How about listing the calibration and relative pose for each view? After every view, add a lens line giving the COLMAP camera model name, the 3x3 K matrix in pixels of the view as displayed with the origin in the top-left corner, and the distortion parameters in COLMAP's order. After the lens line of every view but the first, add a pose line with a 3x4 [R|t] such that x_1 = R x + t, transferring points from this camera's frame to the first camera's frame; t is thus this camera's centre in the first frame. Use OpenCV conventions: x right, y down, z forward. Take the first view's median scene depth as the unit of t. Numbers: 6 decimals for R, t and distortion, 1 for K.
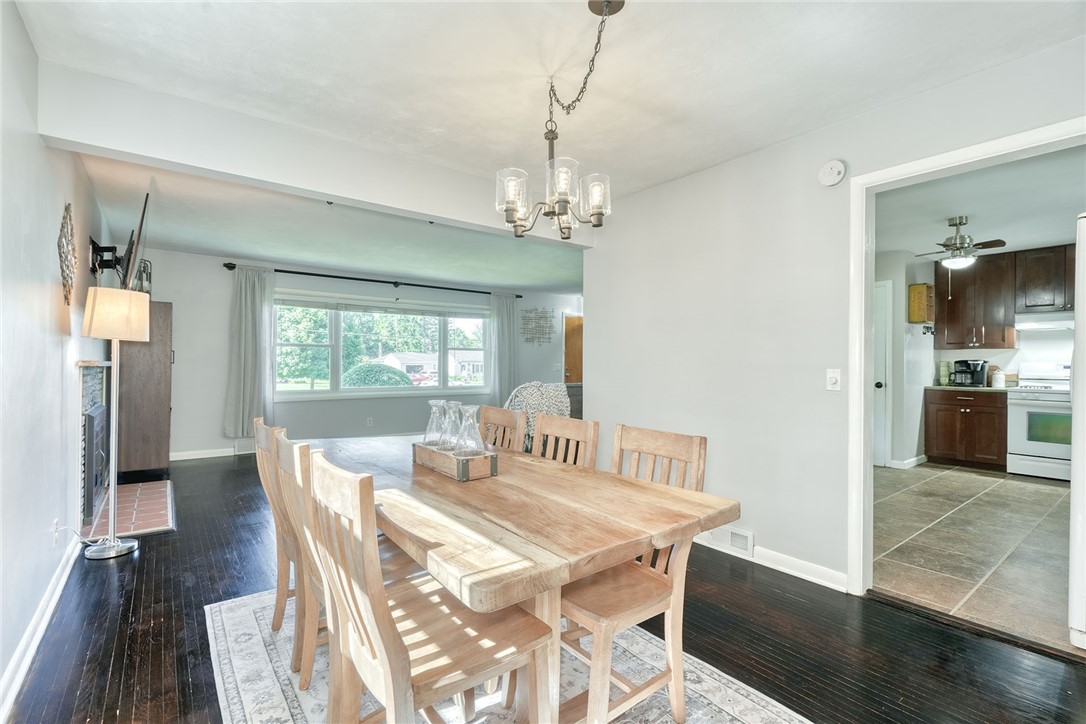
lens RADIAL K [[494.6, 0, 539.8], [0, 494.6, 361.2], [0, 0, 1]] dist [0.000531, 0.000556]
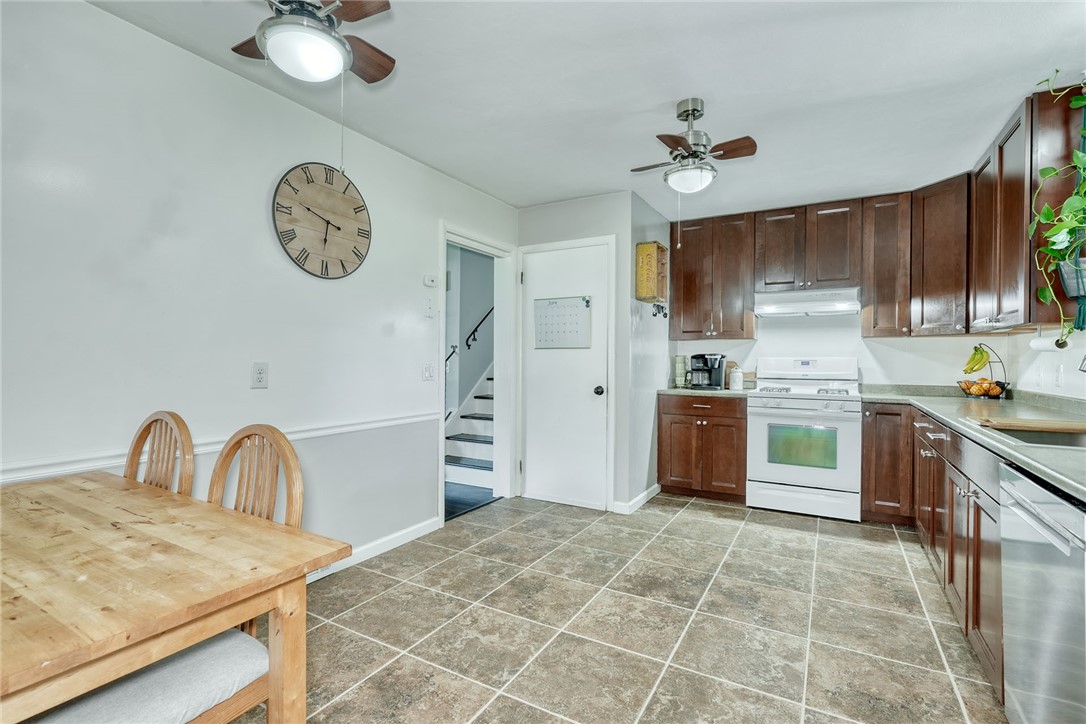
lens RADIAL K [[504.1, 0, 541.6], [0, 504.1, 364.1], [0, 0, 1]] dist [0.000158, 0.000768]
pose [[0.922834, -0.005002, 0.385165, 0.347805], [-0.000106, 0.999912, 0.013238, 0.002806], [-0.385197, -0.012257, 0.922753, 0.396649]]
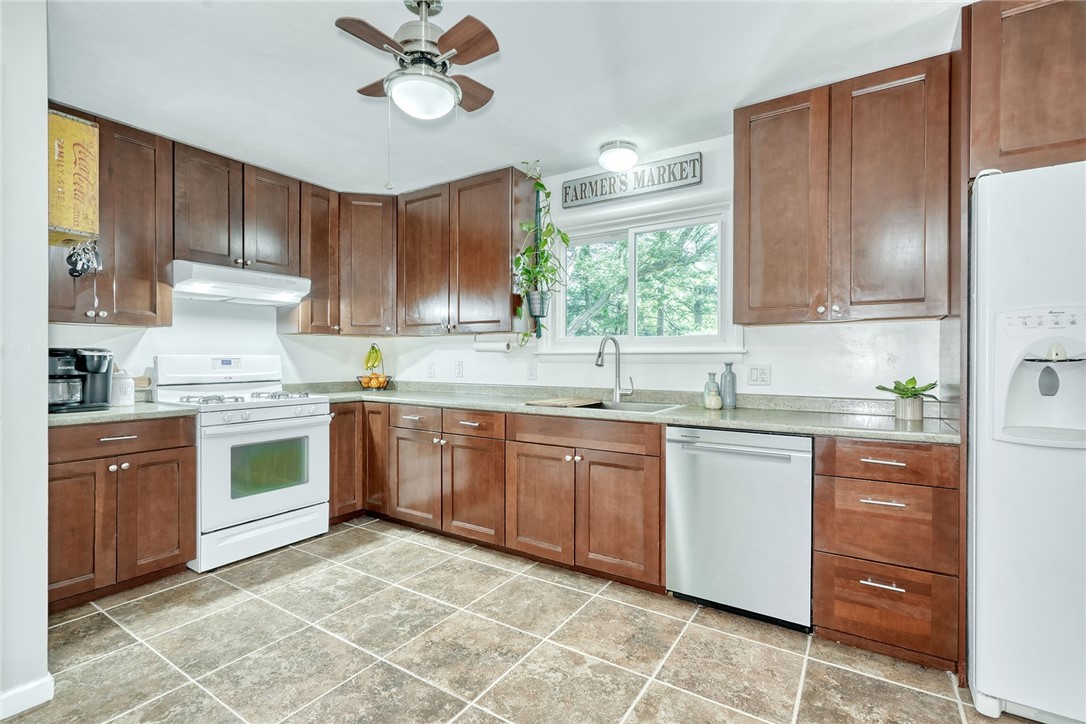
lens RADIAL K [[500.6, 0, 539.8], [0, 500.6, 358.1], [0, 0, 1]] dist [-0.002124, 0.000161]
pose [[-0.335516, -0.005787, 0.942017, 0.327775], [-0.005242, 0.999977, 0.004276, 0.002303], [-0.942020, -0.003504, -0.335539, 0.787908]]
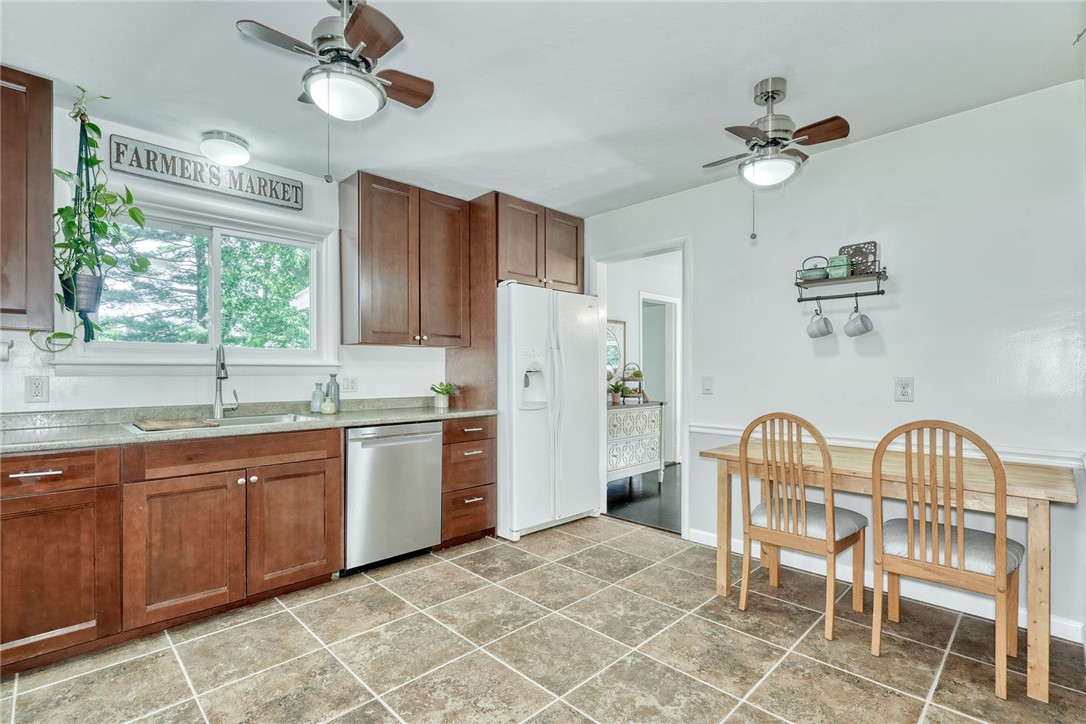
lens RADIAL K [[504.1, 0, 541.6], [0, 504.1, 364.1], [0, 0, 1]] dist [0.000158, 0.000768]
pose [[-0.991528, -0.008836, -0.129590, 0.561643], [-0.006720, 0.999837, -0.016751, 0.004658], [0.129717, -0.015739, -0.991426, 1.057065]]
